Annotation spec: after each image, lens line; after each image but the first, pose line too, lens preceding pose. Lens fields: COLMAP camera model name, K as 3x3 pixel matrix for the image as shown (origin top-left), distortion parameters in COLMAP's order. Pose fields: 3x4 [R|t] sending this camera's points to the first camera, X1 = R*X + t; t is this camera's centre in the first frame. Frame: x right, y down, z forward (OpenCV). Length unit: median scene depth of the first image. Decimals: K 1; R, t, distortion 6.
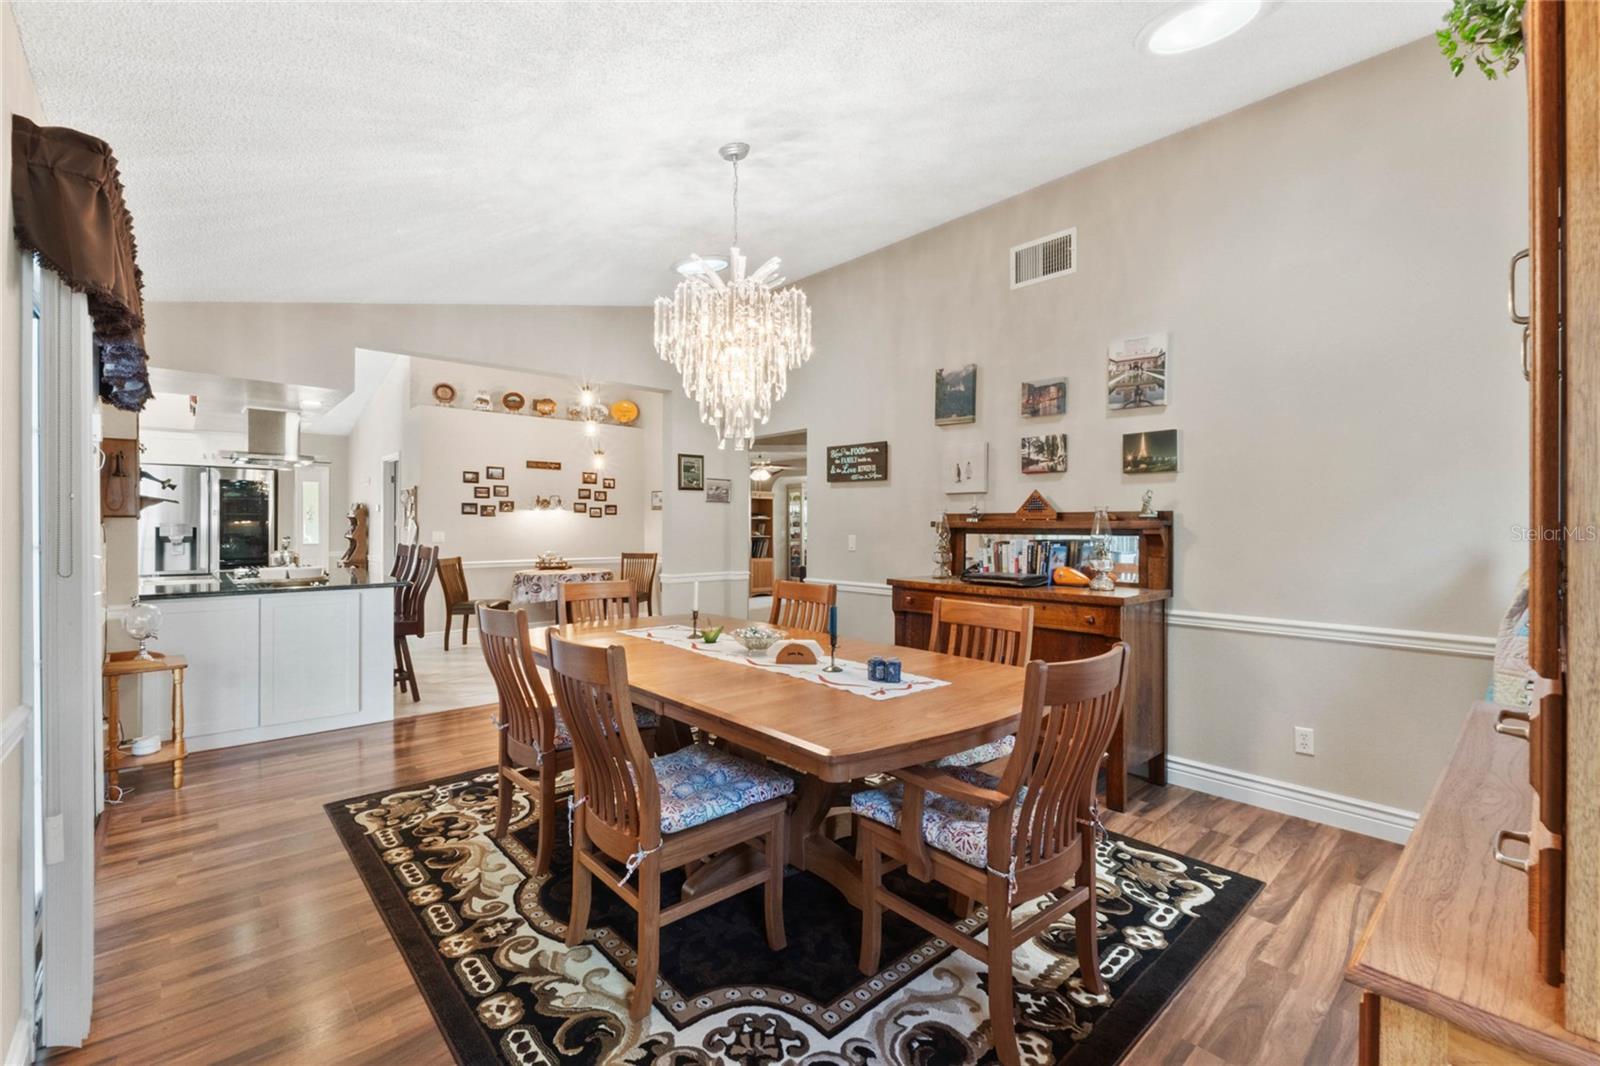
lens RADIAL K [[696.9, 0, 807.1], [0, 696.9, 527.9], [0, 0, 1]] dist [-0.008219, -0.002836]
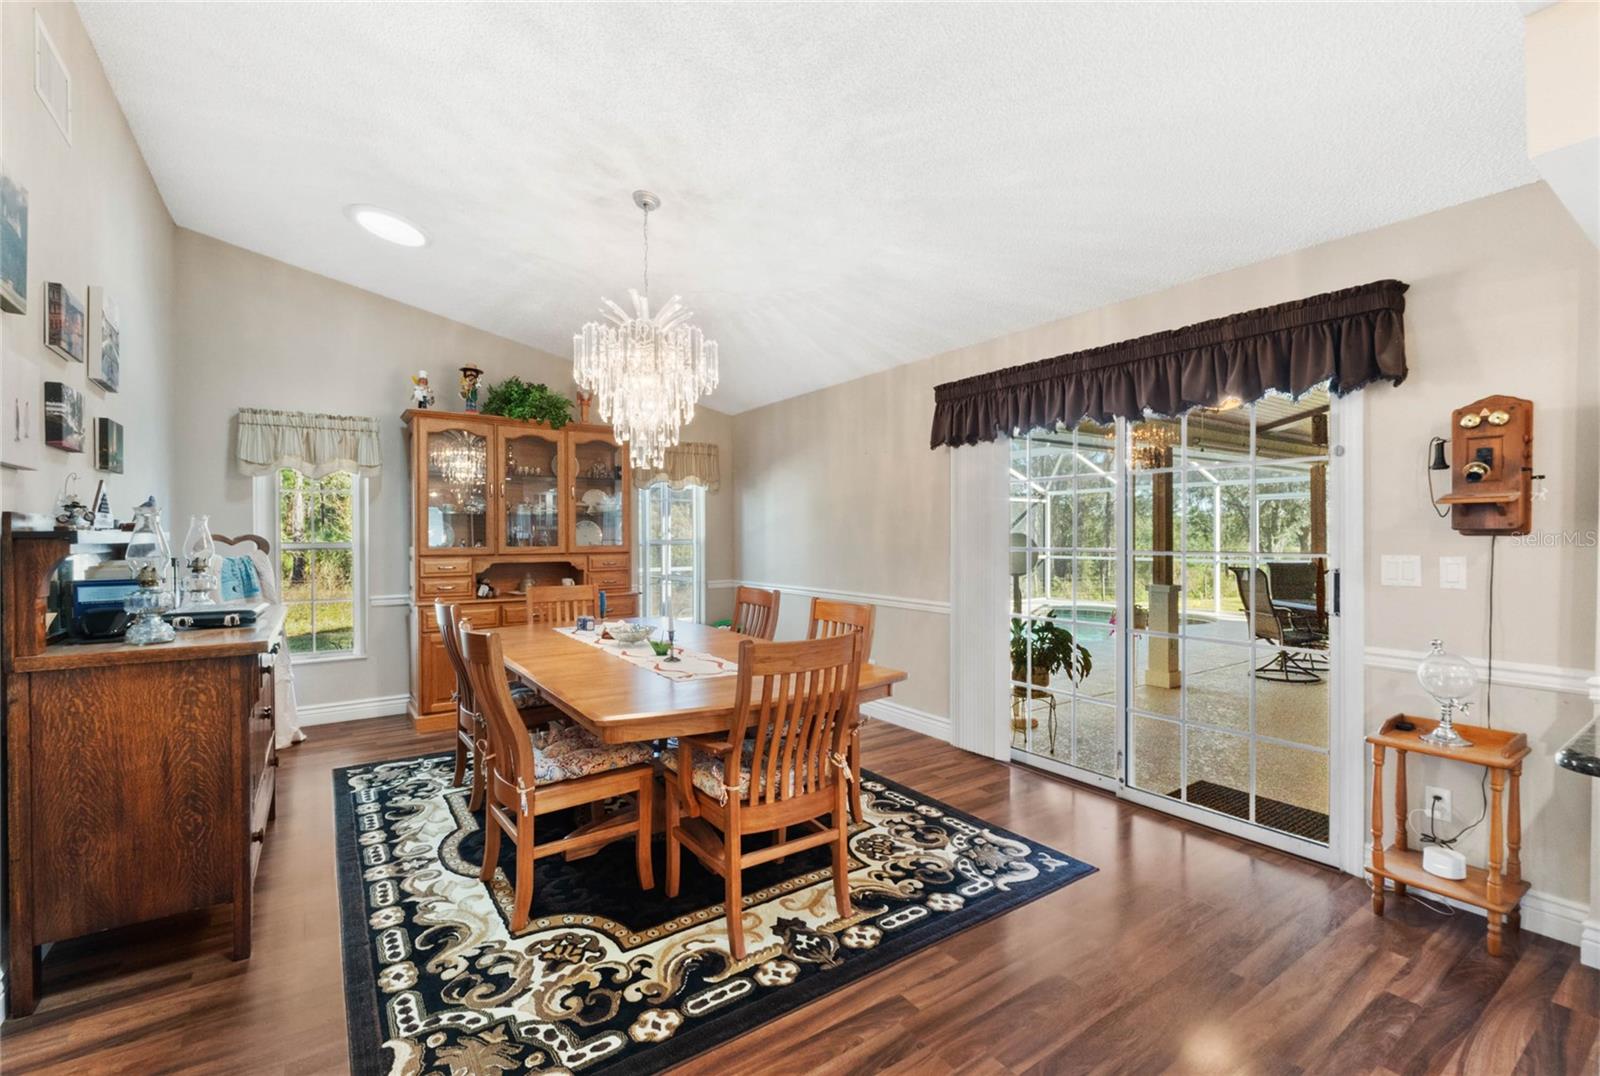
lens RADIAL K [[699.6, 0, 812.2], [0, 699.6, 539.5], [0, 0, 1]] dist [-0.016369, 0.000753]
pose [[-0.992892, 0.001393, 0.119007, -0.415597], [0.002990, 0.999908, 0.013239, -0.009668], [-0.118978, 0.013500, -0.992805, 1.720614]]
